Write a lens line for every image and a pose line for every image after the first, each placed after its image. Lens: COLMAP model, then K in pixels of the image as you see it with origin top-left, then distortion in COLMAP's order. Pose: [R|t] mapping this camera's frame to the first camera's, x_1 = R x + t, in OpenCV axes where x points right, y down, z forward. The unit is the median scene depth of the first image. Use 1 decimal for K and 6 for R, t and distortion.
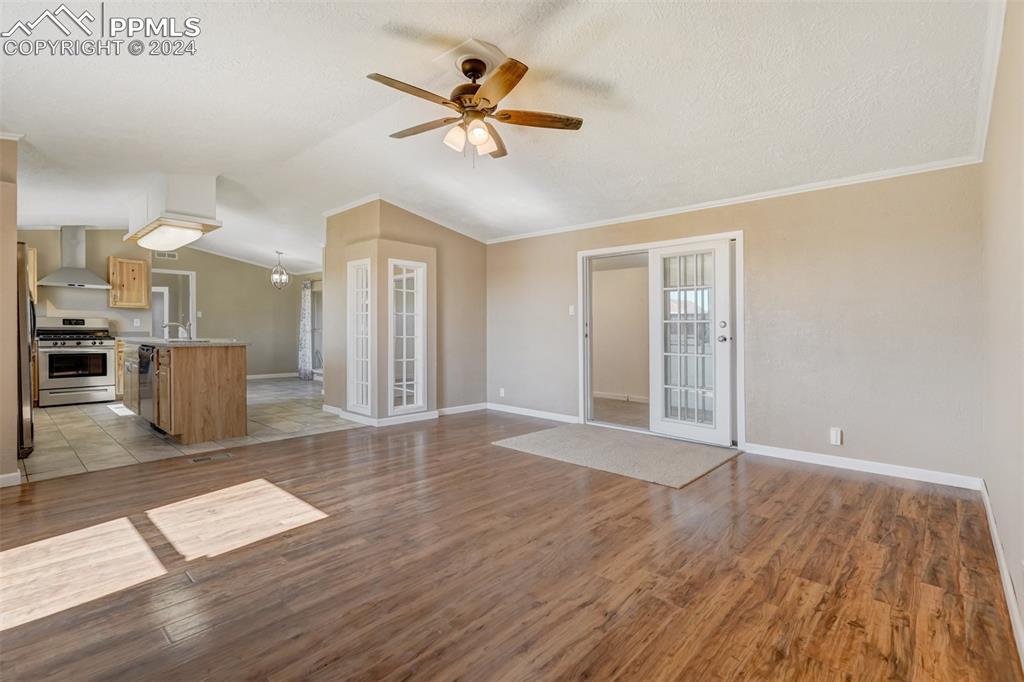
lens RADIAL K [[471.6, 0, 533.5], [0, 471.6, 330.7], [0, 0, 1]] dist [-0.012366, 0.000066]
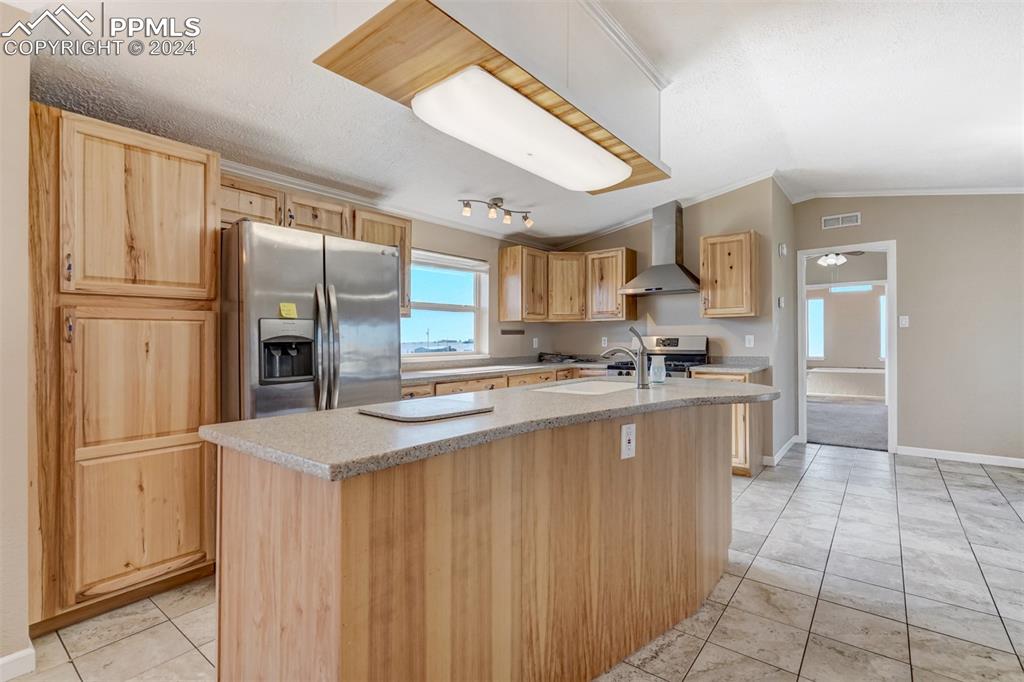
lens RADIAL K [[471.6, 0, 503.3], [0, 471.6, 337.0], [0, 0, 1]] dist [-0.012366, 0.000066]
pose [[0.026567, -0.021466, -0.999417, -0.288259], [0.011993, 0.999704, -0.021154, -0.015360], [0.999575, -0.011424, 0.026817, 0.766382]]
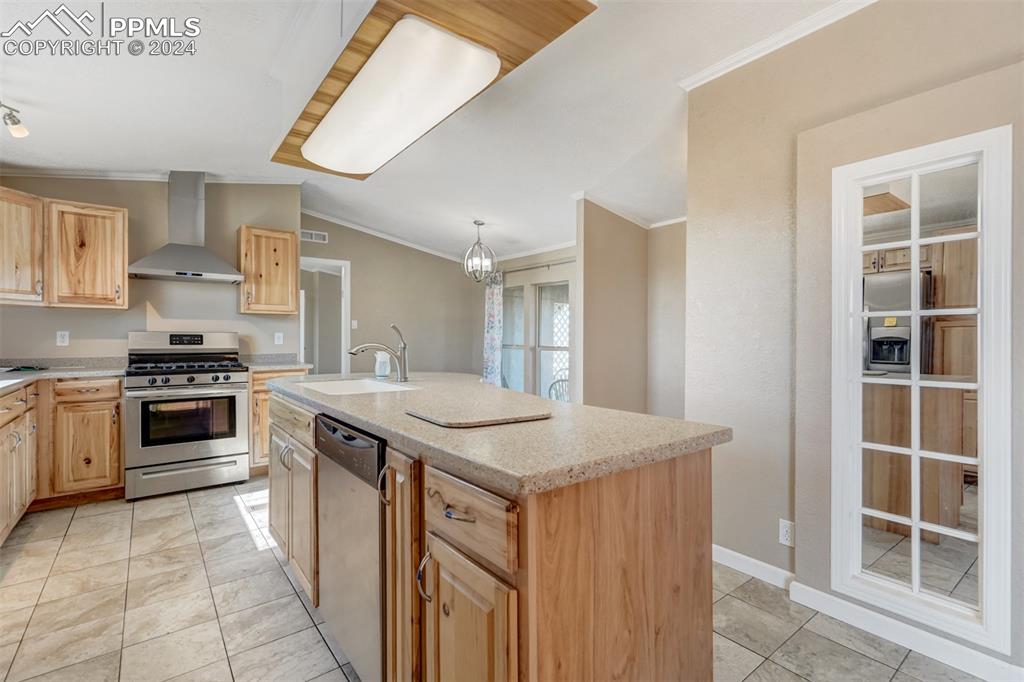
lens RADIAL K [[471.6, 0, 520.5], [0, 471.6, 334.0], [0, 0, 1]] dist [-0.012366, 0.000066]
pose [[0.980542, -0.008585, -0.196119, -0.481339], [0.006965, 0.999936, -0.008948, -0.018156], [0.196183, 0.007408, 0.980539, 0.527910]]
